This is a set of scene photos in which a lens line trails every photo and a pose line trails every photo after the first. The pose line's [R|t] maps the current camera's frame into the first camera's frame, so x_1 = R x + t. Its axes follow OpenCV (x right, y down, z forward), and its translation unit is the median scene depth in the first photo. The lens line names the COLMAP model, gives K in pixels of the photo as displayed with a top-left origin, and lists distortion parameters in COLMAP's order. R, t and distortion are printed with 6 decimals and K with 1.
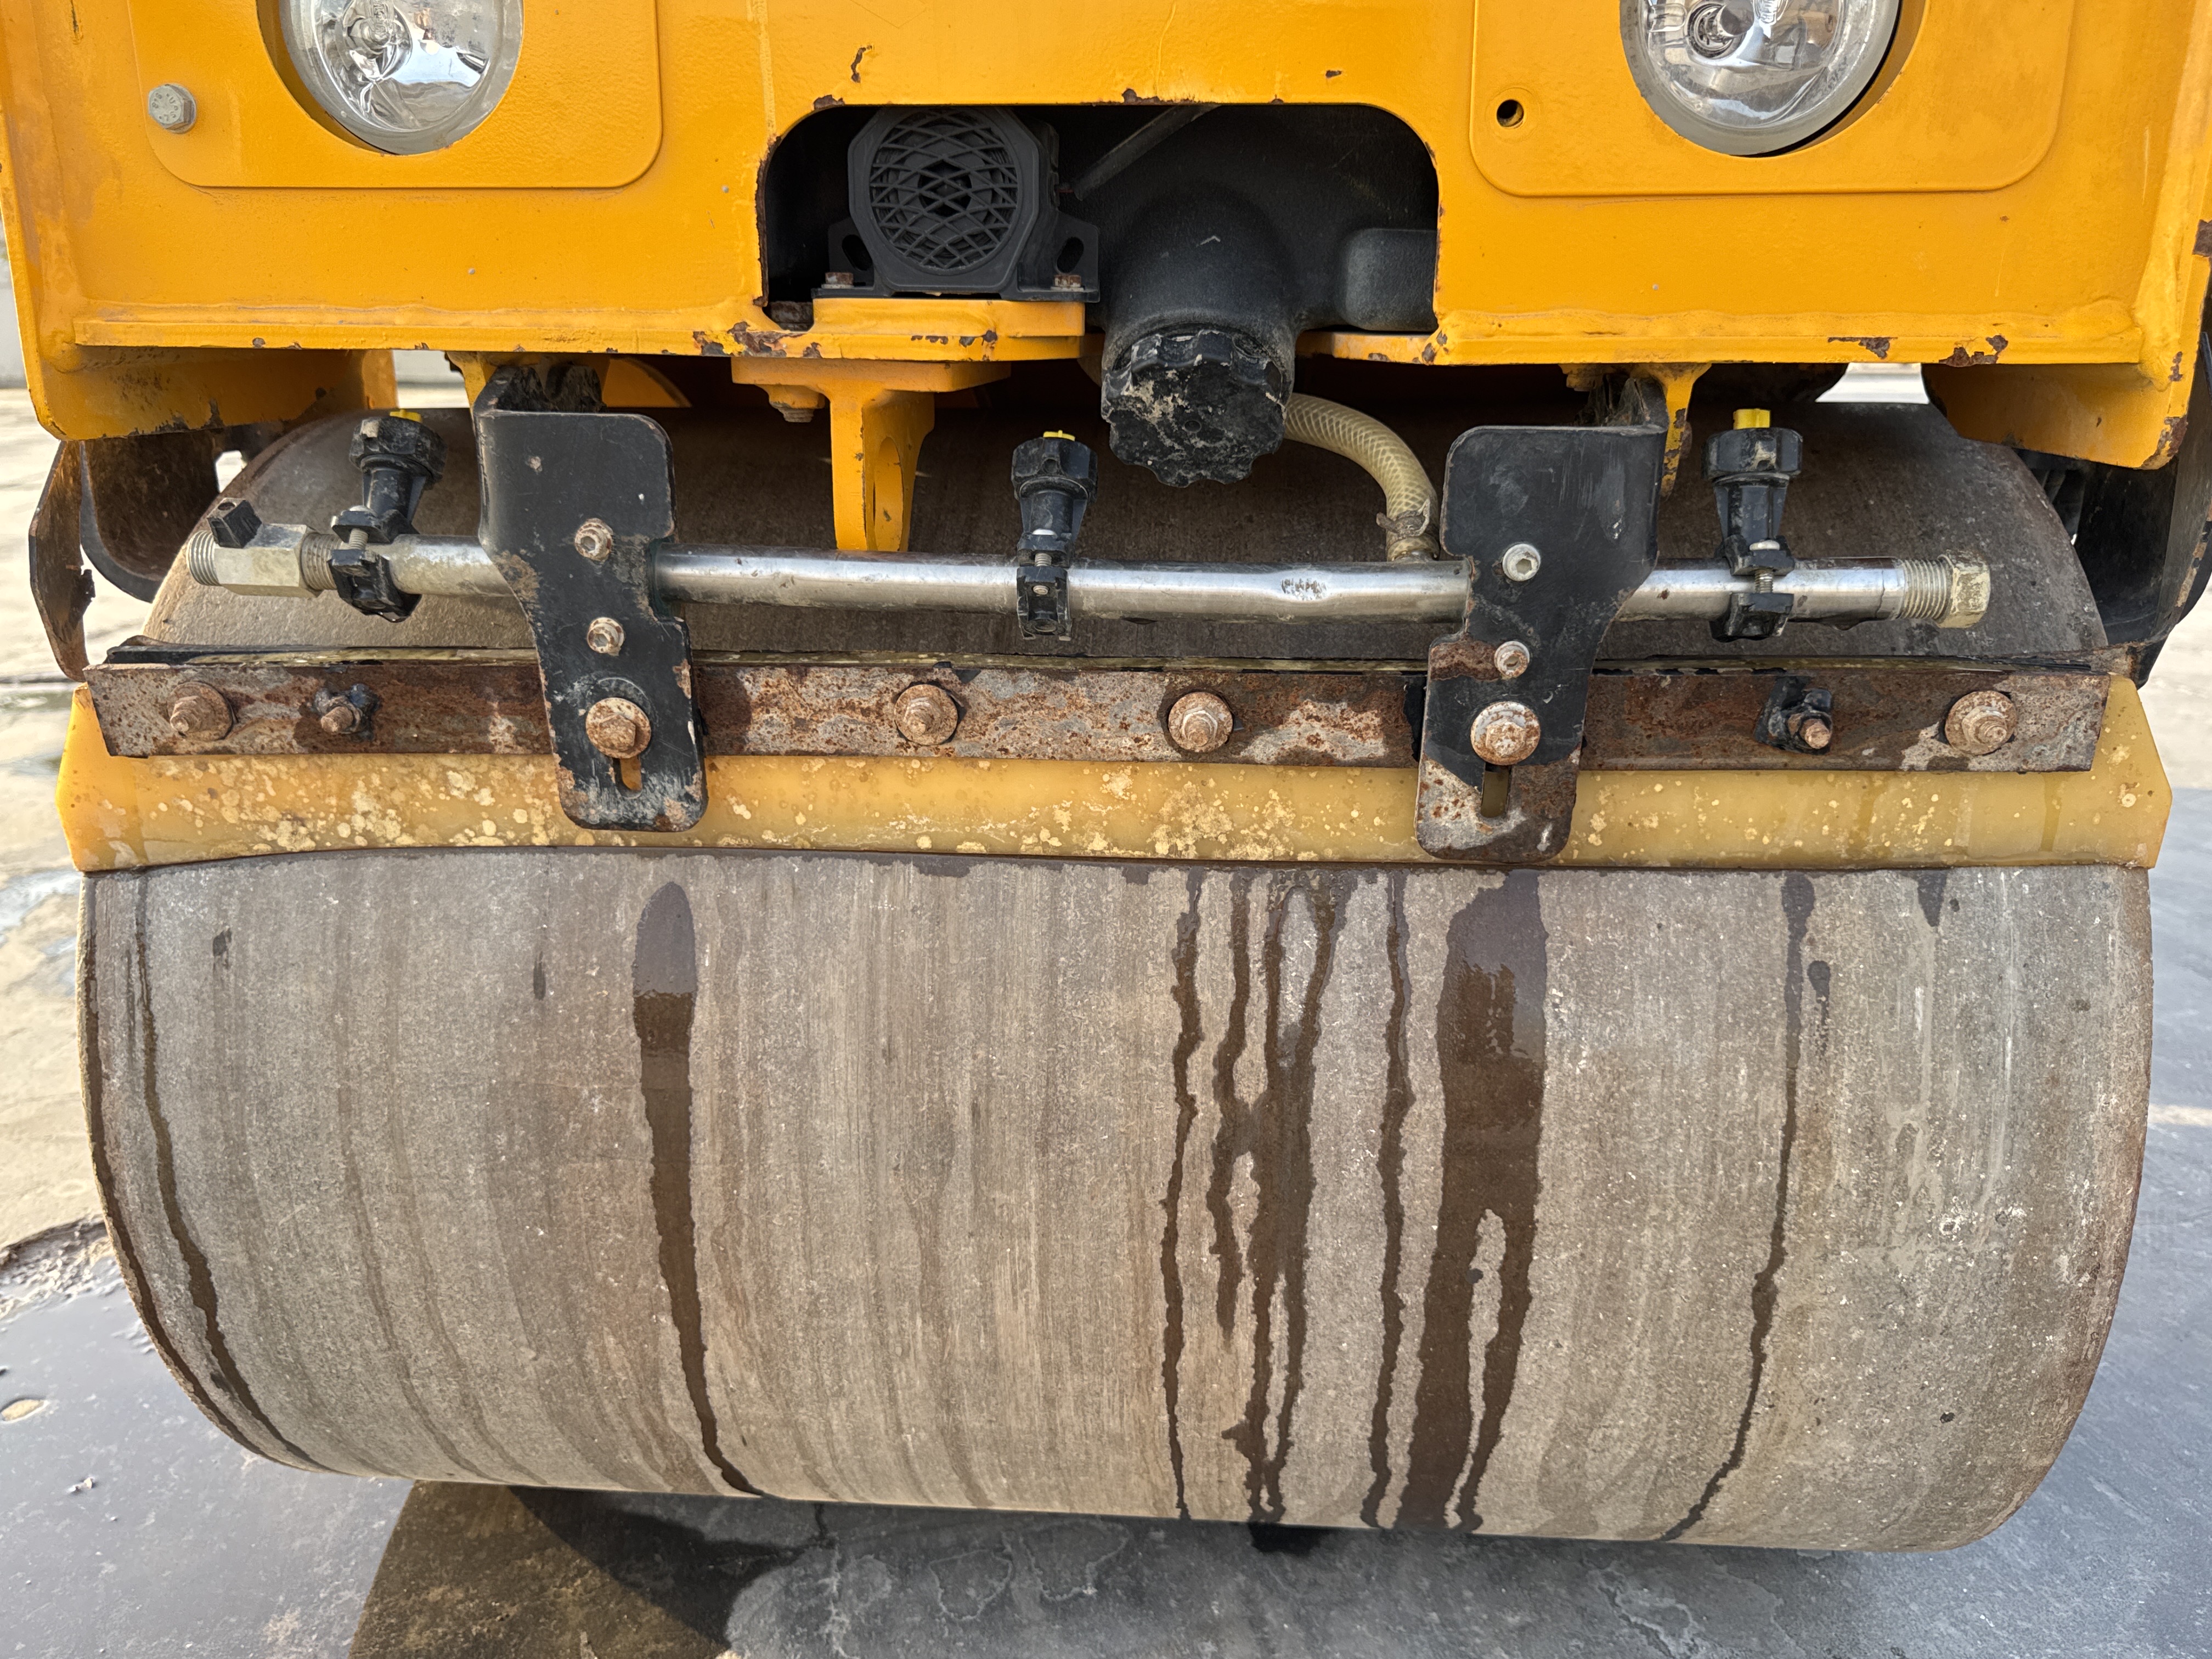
lens RADIAL K [[1538.8, 0, 1106.0], [0, 1538.8, 829.5], [0, 0, 1]] dist [0.045462, -0.089910]
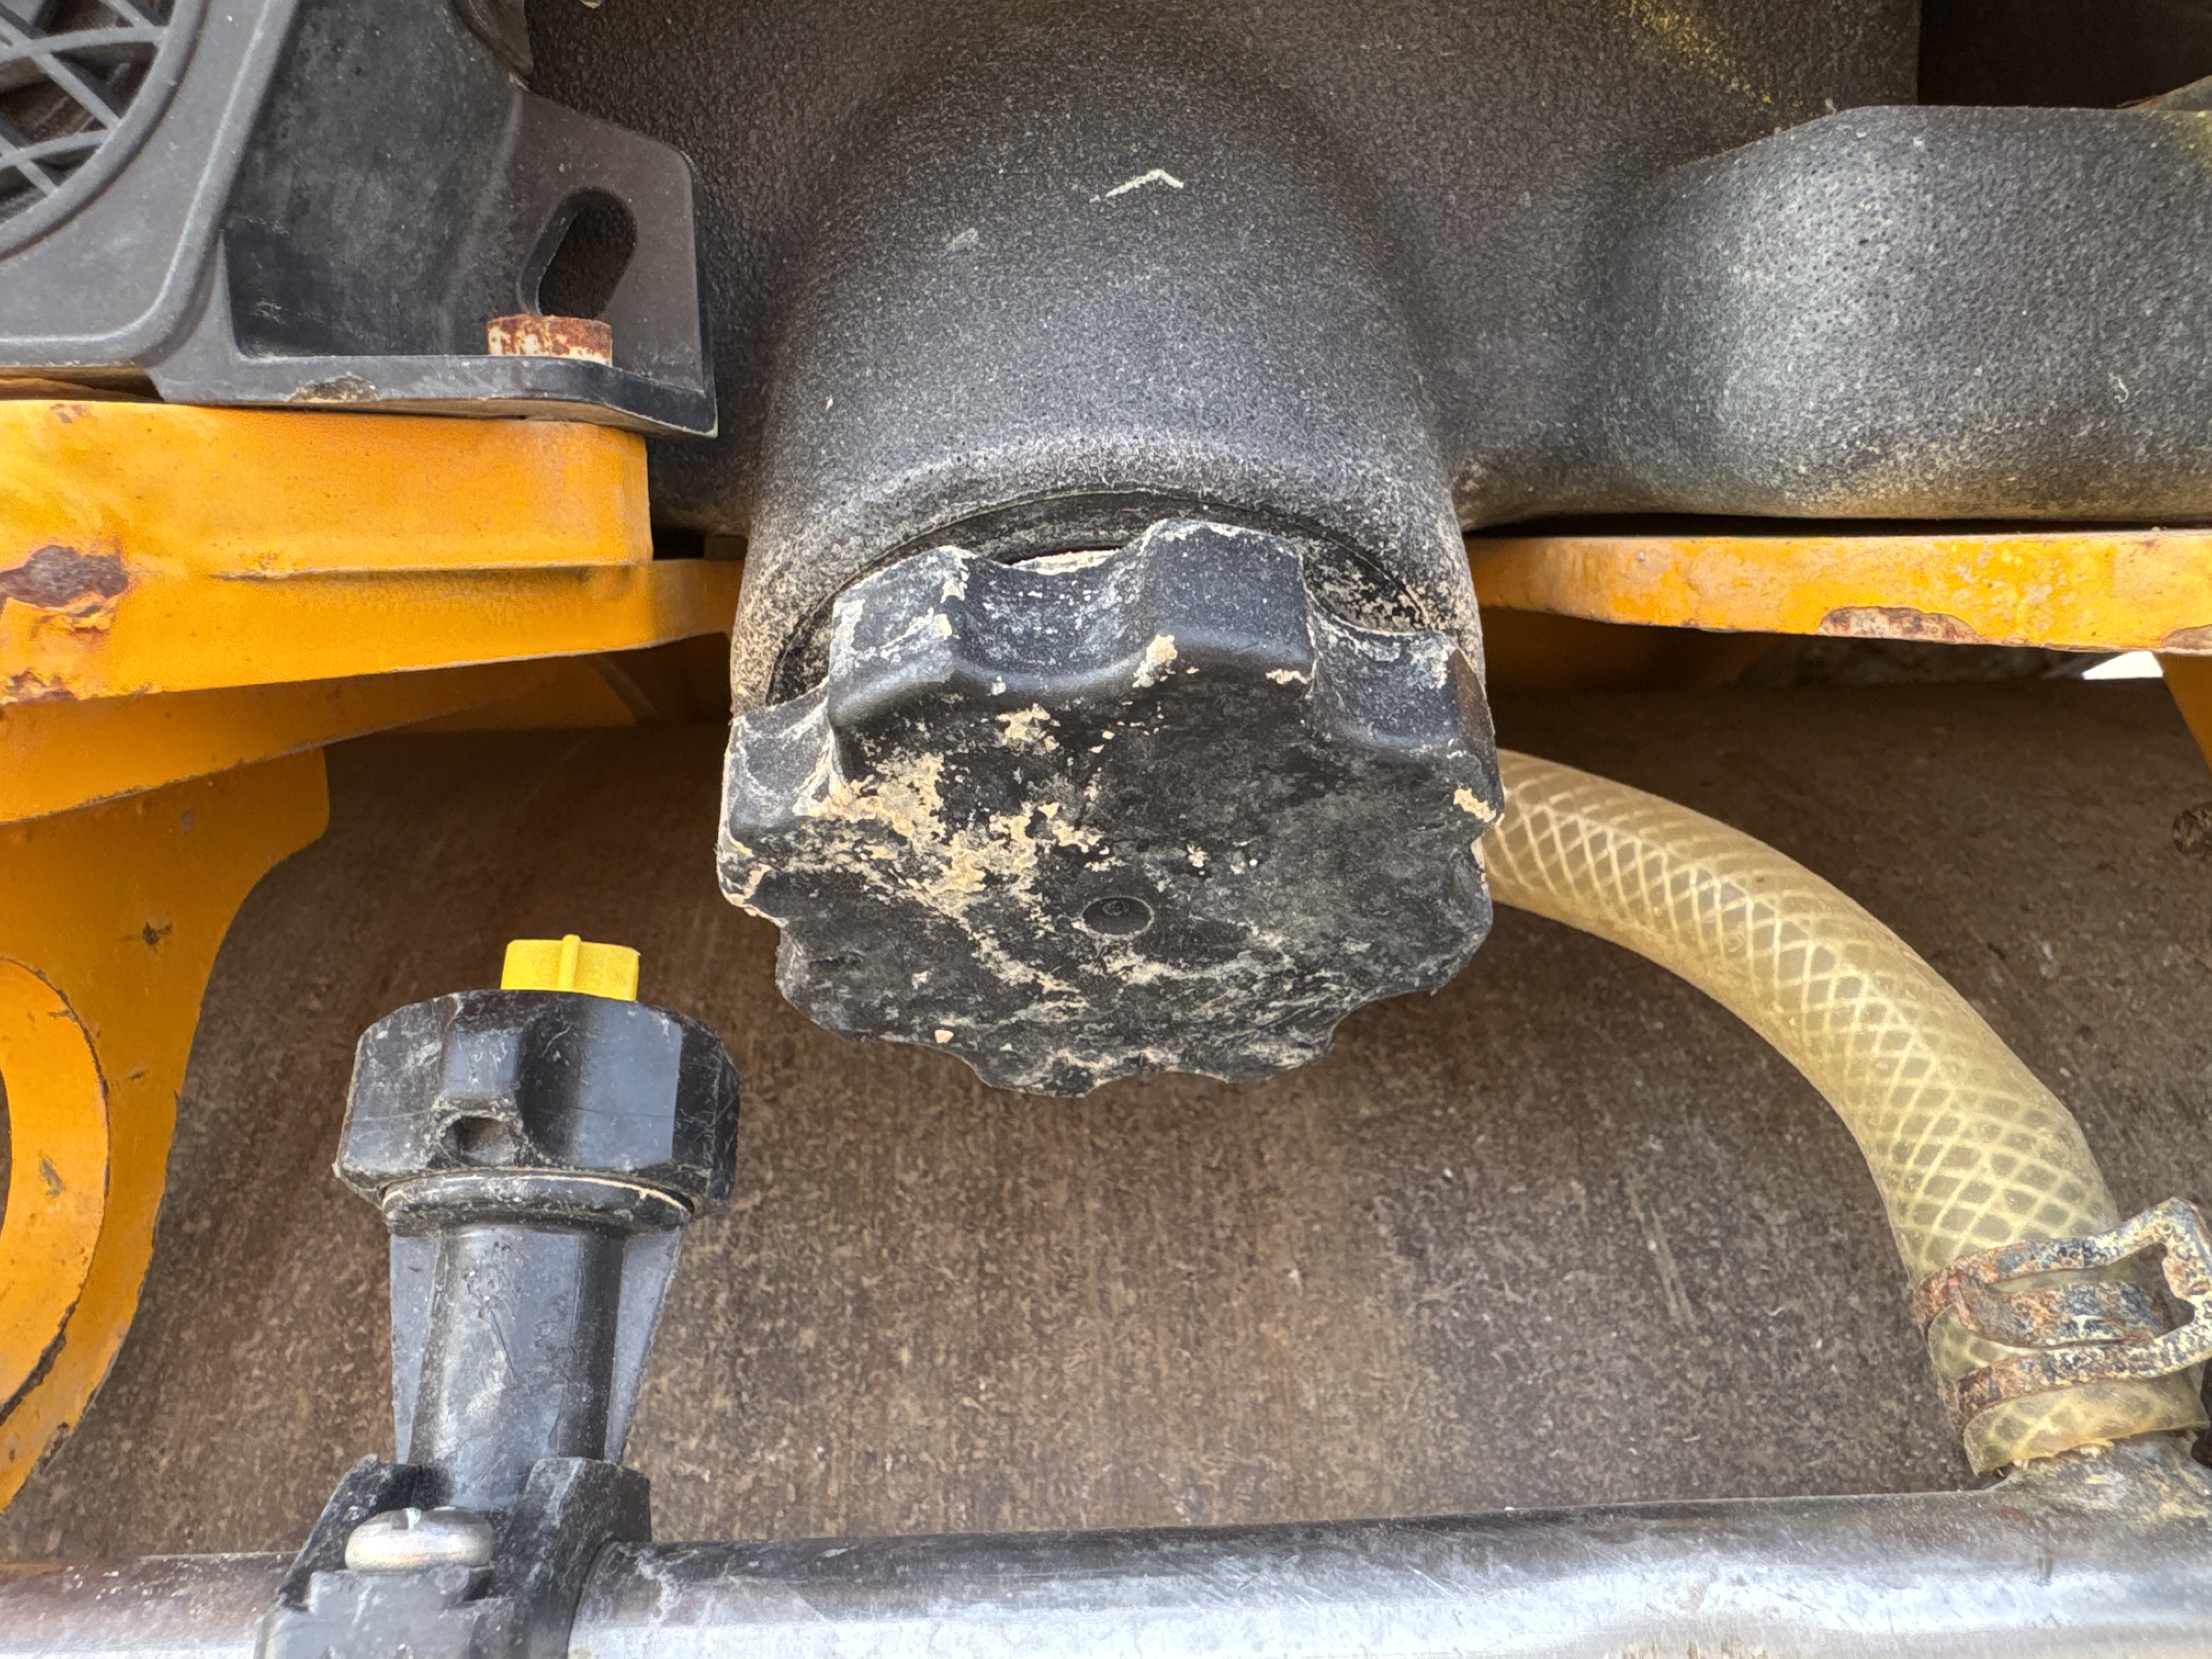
lens RADIAL K [[1593.2, 0, 1106.0], [0, 1593.2, 829.5], [0, 0, 1]] dist [-0.004137, -0.002116]
pose [[0.991630, -0.047097, 0.120220, 0.025033], [0.063809, 0.988207, -0.139194, -0.234383], [-0.112246, 0.145700, 0.982941, 0.737597]]
